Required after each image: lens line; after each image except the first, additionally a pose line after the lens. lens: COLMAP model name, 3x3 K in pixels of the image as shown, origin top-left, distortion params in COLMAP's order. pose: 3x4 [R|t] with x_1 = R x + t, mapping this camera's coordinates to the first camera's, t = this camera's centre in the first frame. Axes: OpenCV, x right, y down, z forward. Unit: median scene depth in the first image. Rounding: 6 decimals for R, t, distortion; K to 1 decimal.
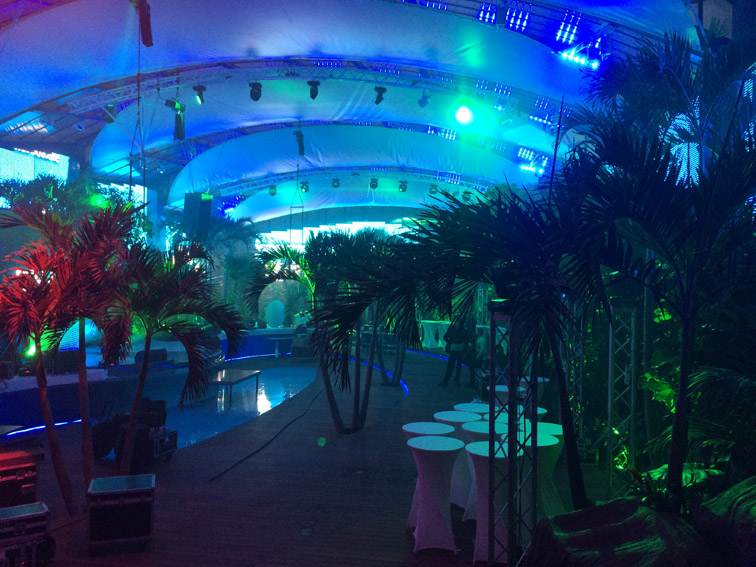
lens RADIAL K [[640.8, 0, 378.1], [0, 640.8, 280.3], [0, 0, 1]] dist [0.092210, -0.140057]
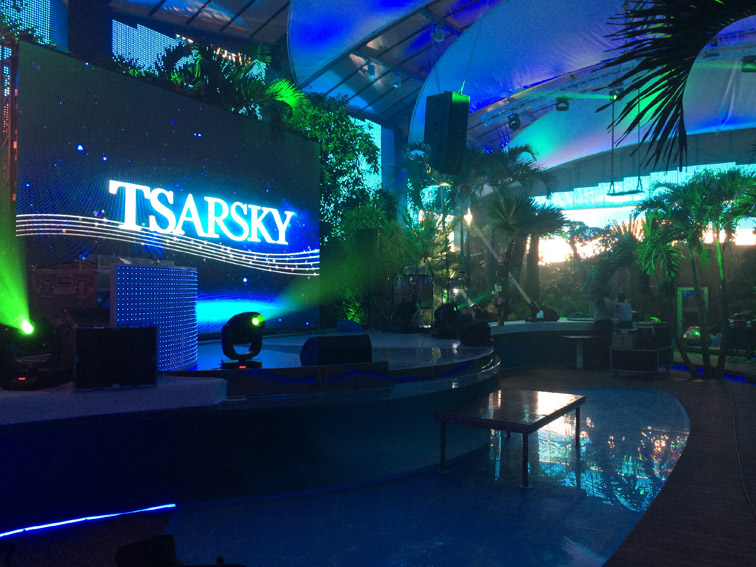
lens RADIAL K [[640.8, 0, 378.1], [0, 640.8, 280.3], [0, 0, 1]] dist [0.092210, -0.140057]
pose [[0.923588, -0.019820, -0.382873, -0.108779], [0.012422, 0.999686, -0.021784, 0.053387], [0.383185, 0.015363, 0.923544, 0.414652]]
